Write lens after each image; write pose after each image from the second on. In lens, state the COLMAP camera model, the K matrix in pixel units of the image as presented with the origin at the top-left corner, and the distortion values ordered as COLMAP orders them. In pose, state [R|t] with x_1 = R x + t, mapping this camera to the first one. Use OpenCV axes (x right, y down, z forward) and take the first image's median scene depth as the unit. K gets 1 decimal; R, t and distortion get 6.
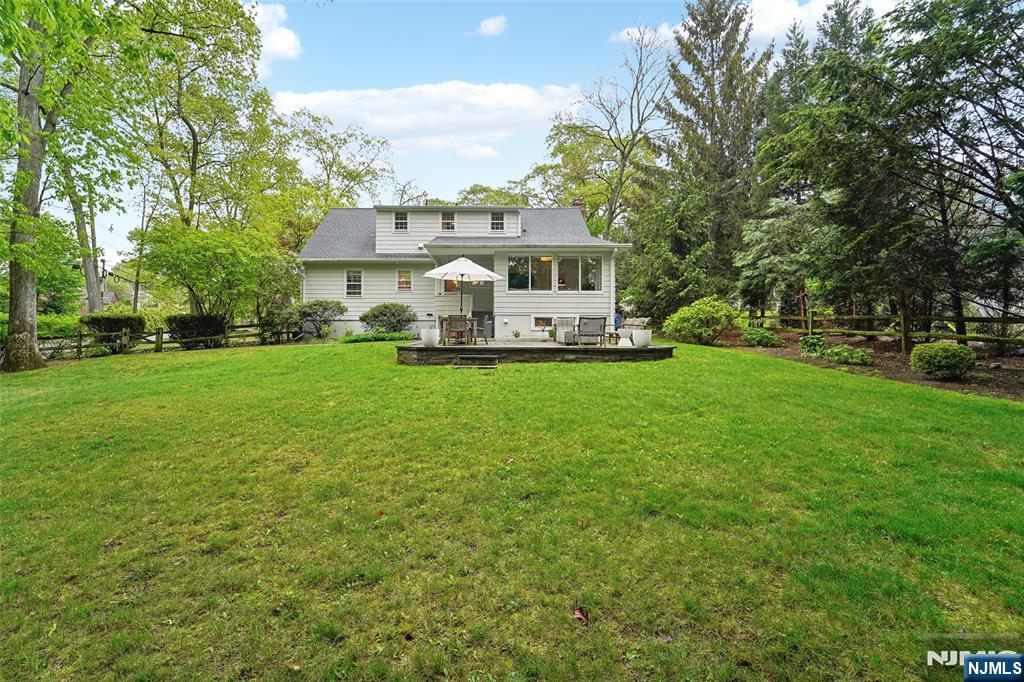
lens RADIAL K [[435.2, 0, 512.0], [0, 435.2, 341.0], [0, 0, 1]] dist [-0.001971, -0.000118]
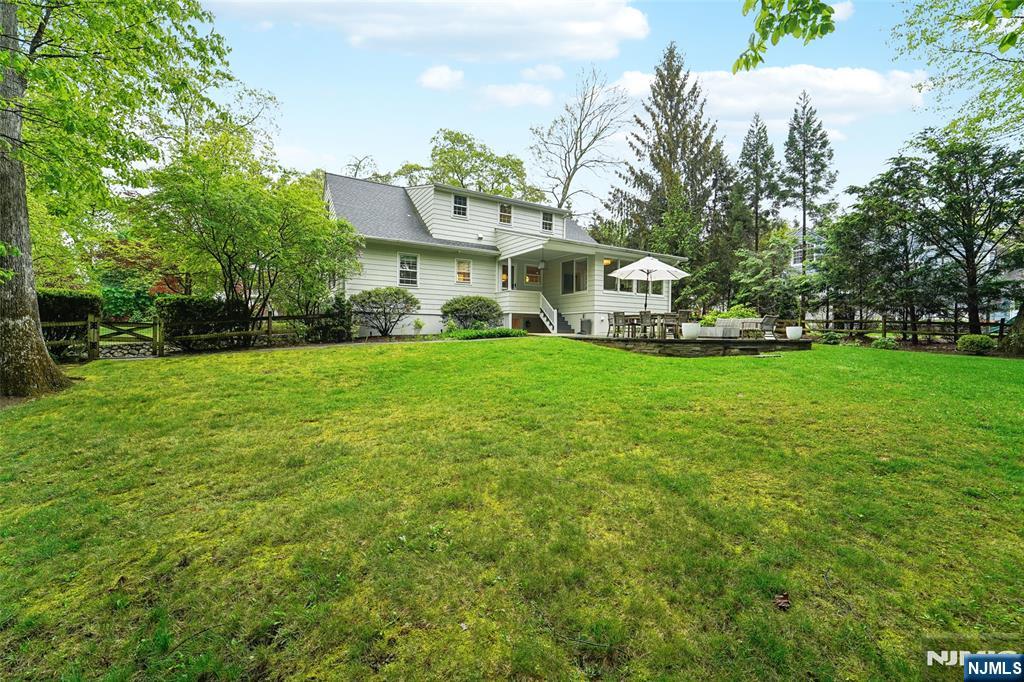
lens RADIAL K [[419.0, 0, 512.0], [0, 419.0, 341.0], [0, 0, 1]] dist [-0.017250, -0.000034]
pose [[0.852520, -0.002625, 0.522688, -0.617625], [0.007718, 0.999942, -0.007568, 0.011982], [-0.522638, 0.010486, 0.852490, 0.208547]]
